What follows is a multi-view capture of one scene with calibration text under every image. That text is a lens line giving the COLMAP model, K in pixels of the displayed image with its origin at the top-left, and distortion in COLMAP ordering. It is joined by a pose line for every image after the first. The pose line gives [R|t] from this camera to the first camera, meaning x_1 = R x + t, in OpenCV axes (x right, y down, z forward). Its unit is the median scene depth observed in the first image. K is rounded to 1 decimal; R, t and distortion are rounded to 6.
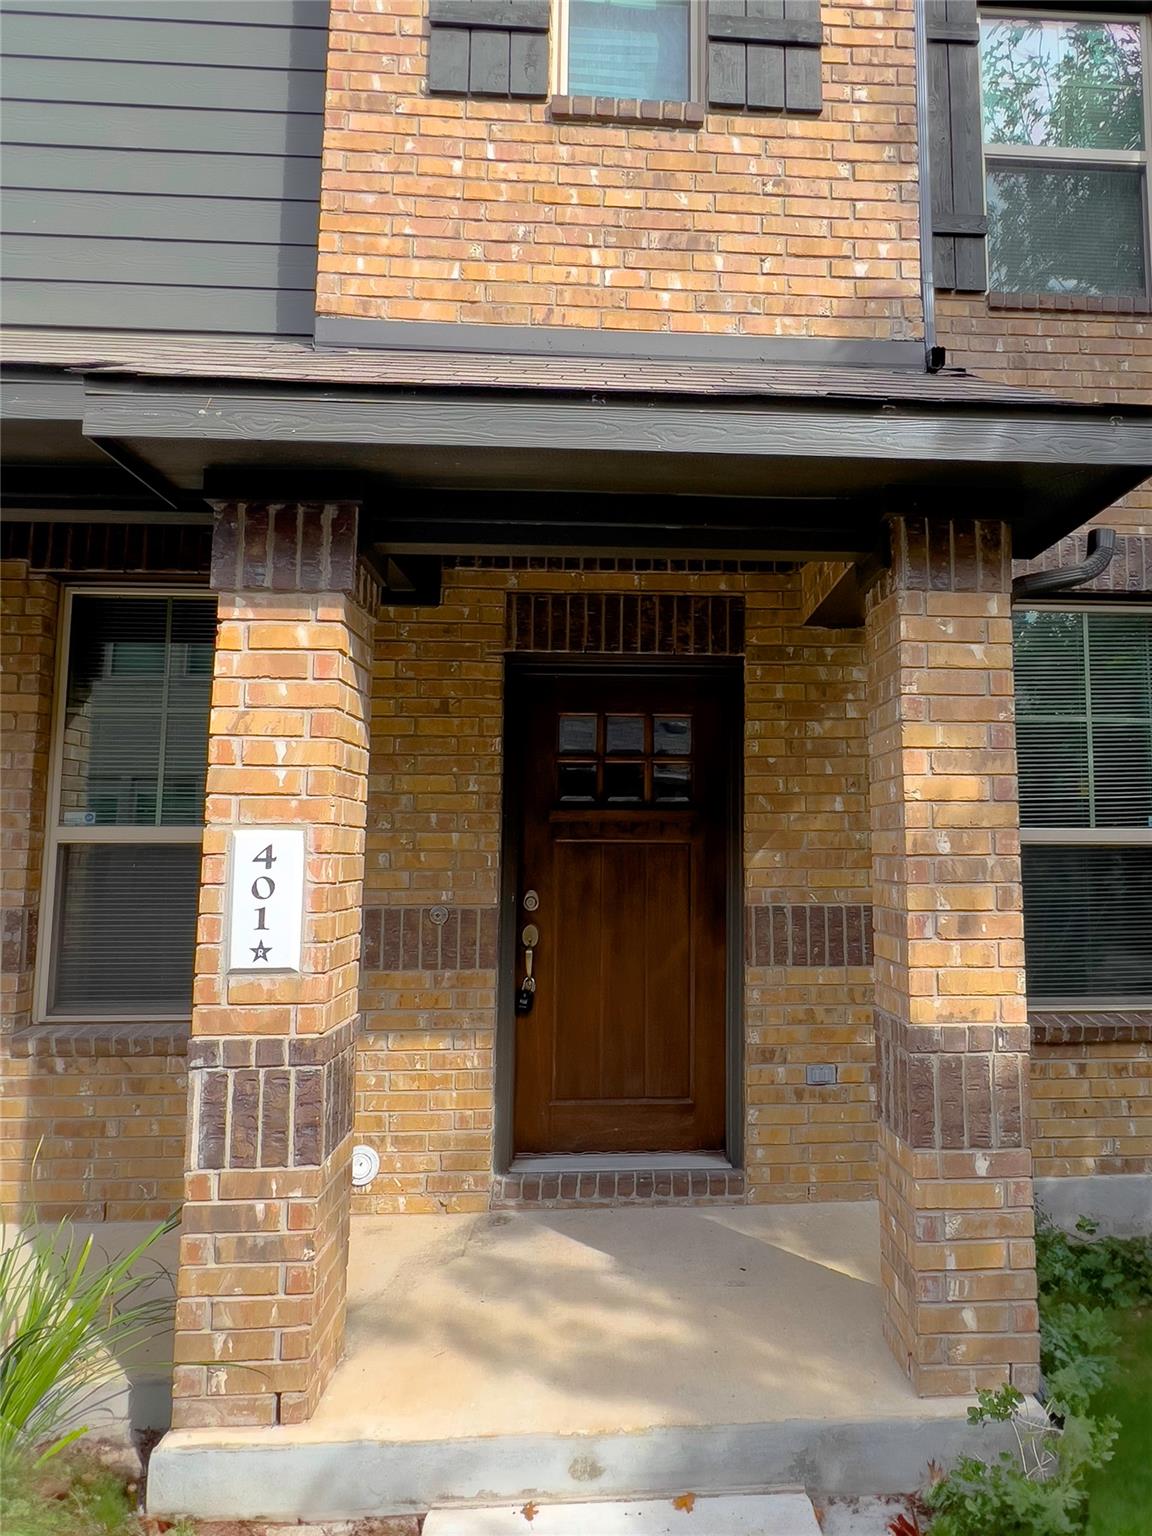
lens RADIAL K [[915.8, 0, 583.9], [0, 915.8, 735.6], [0, 0, 1]] dist [-0.006164, -0.000284]
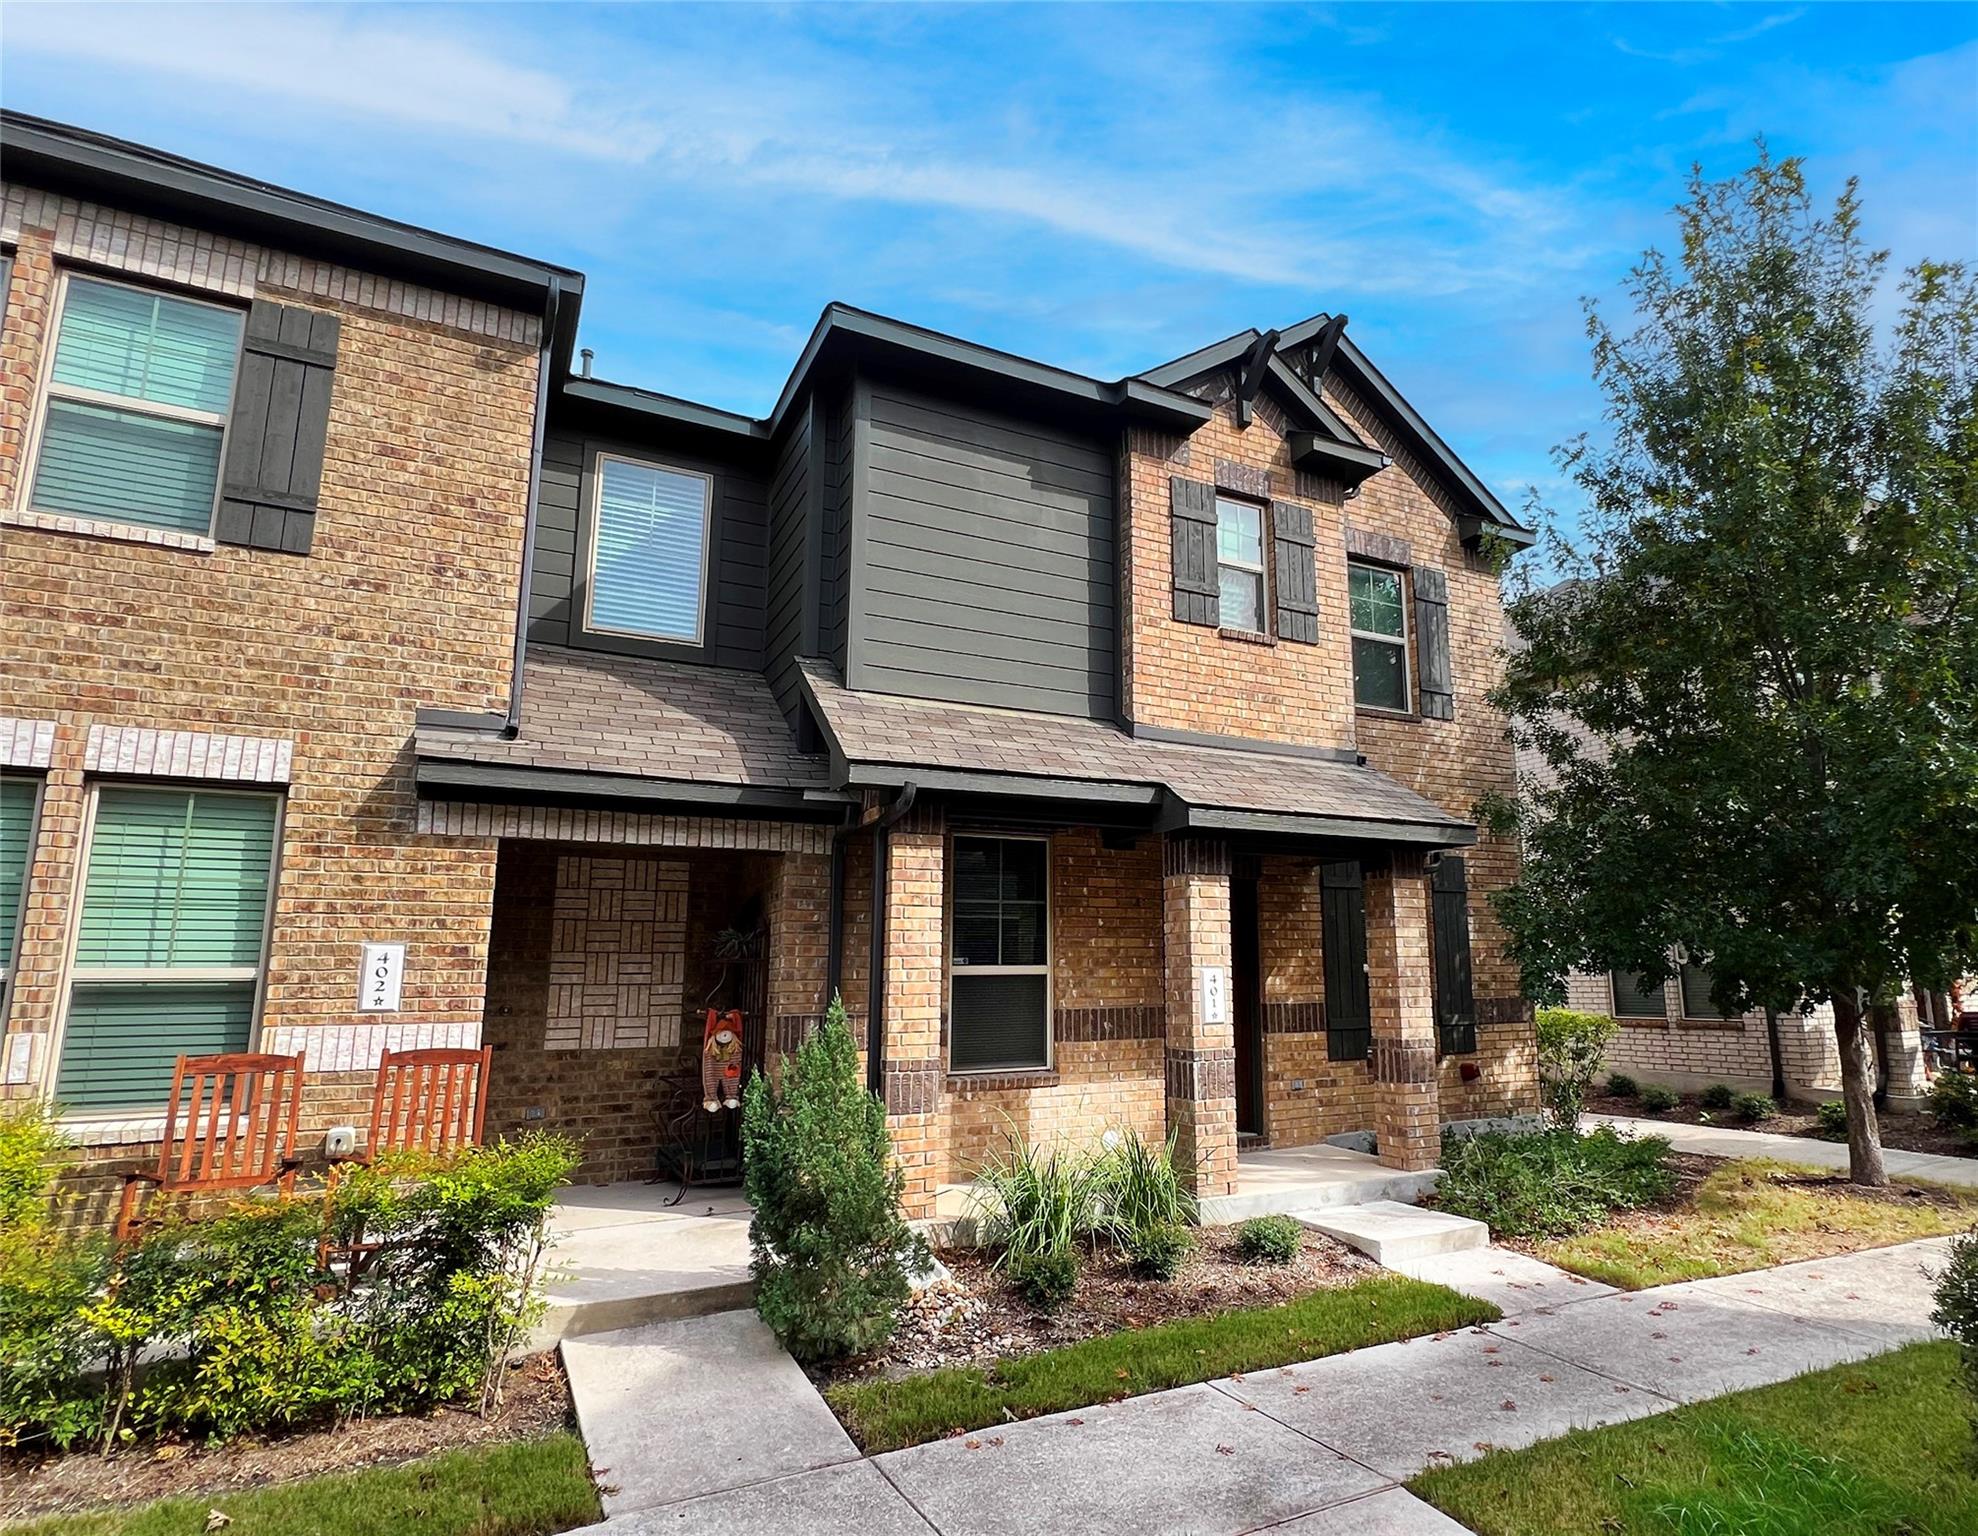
lens RADIAL K [[1036.1, 0, 990.1], [0, 1036.1, 769.0], [0, 0, 1]] dist [0.001033, 0.000004]
pose [[0.928239, 0.065082, 0.366247, -1.439619], [-0.036818, 0.995815, -0.083642, -0.135305], [-0.370158, 0.064155, 0.926751, -1.075721]]
